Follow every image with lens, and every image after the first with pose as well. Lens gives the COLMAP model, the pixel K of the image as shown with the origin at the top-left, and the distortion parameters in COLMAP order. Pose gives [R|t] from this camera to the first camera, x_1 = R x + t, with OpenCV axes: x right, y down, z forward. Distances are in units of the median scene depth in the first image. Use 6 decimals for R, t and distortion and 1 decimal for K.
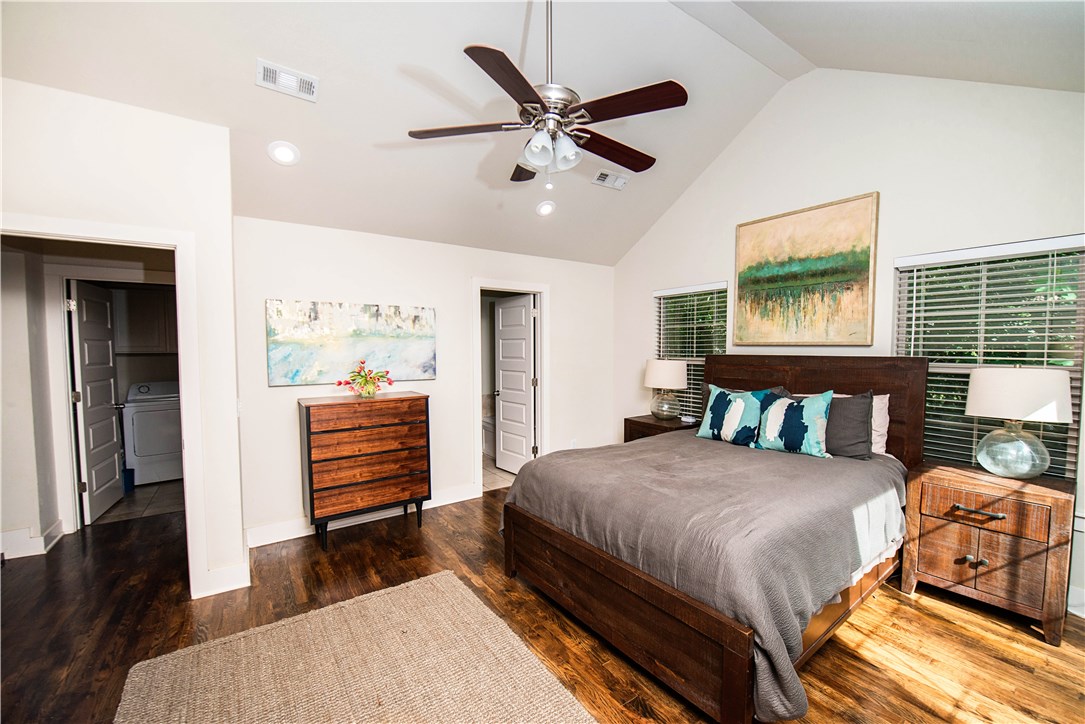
lens RADIAL K [[434.8, 0, 556.1], [0, 434.8, 366.8], [0, 0, 1]] dist [-0.001876, -0.007256]
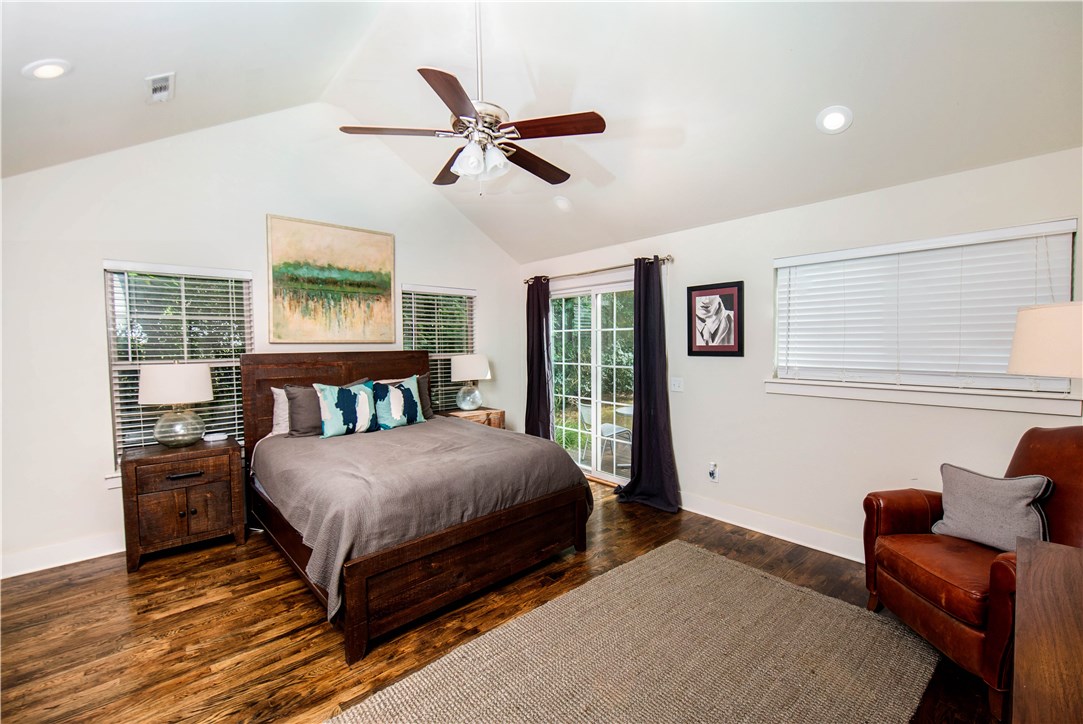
lens RADIAL K [[455.3, 0, 549.7], [0, 455.3, 360.9], [0, 0, 1]] dist [-0.000607, -0.000320]
pose [[-0.103729, -0.040580, 0.993777, -0.754044], [0.051951, 0.997582, 0.046158, -0.031624], [-0.993248, 0.056415, -0.101370, 0.621337]]
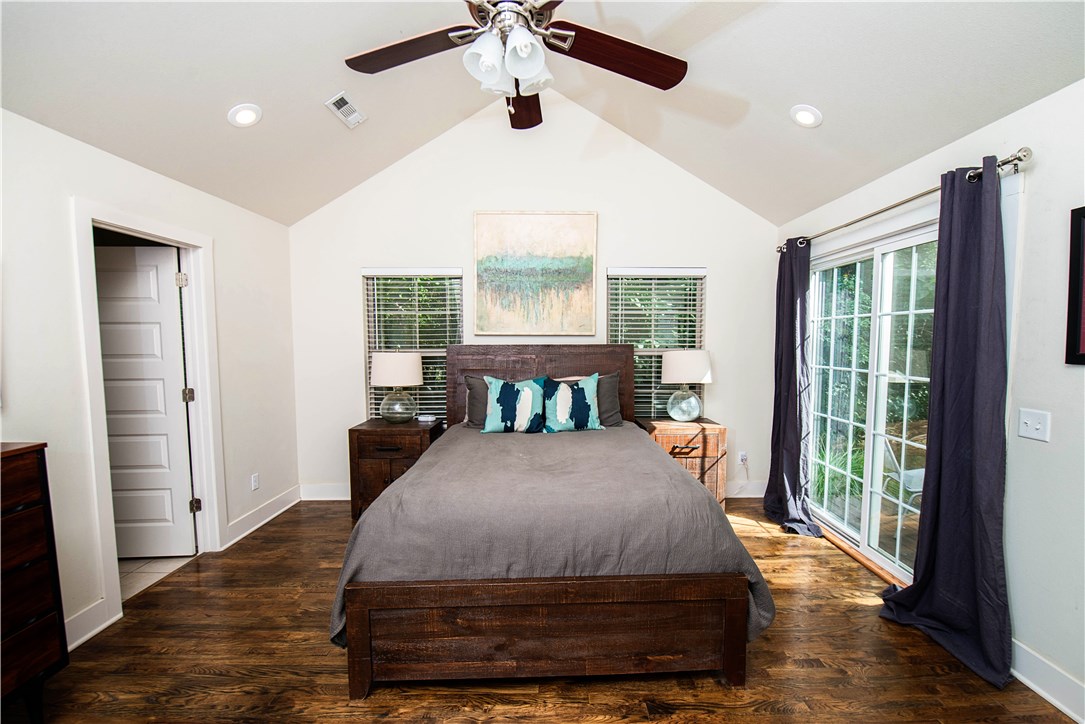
lens RADIAL K [[449.6, 0, 564.6], [0, 449.6, 367.7], [0, 0, 1]] dist [-0.011252, -0.000146]
pose [[0.577367, -0.052283, 0.814809, -0.362467], [0.038124, 0.998586, 0.037061, -0.007487], [-0.815594, 0.009666, 0.578544, 0.310071]]
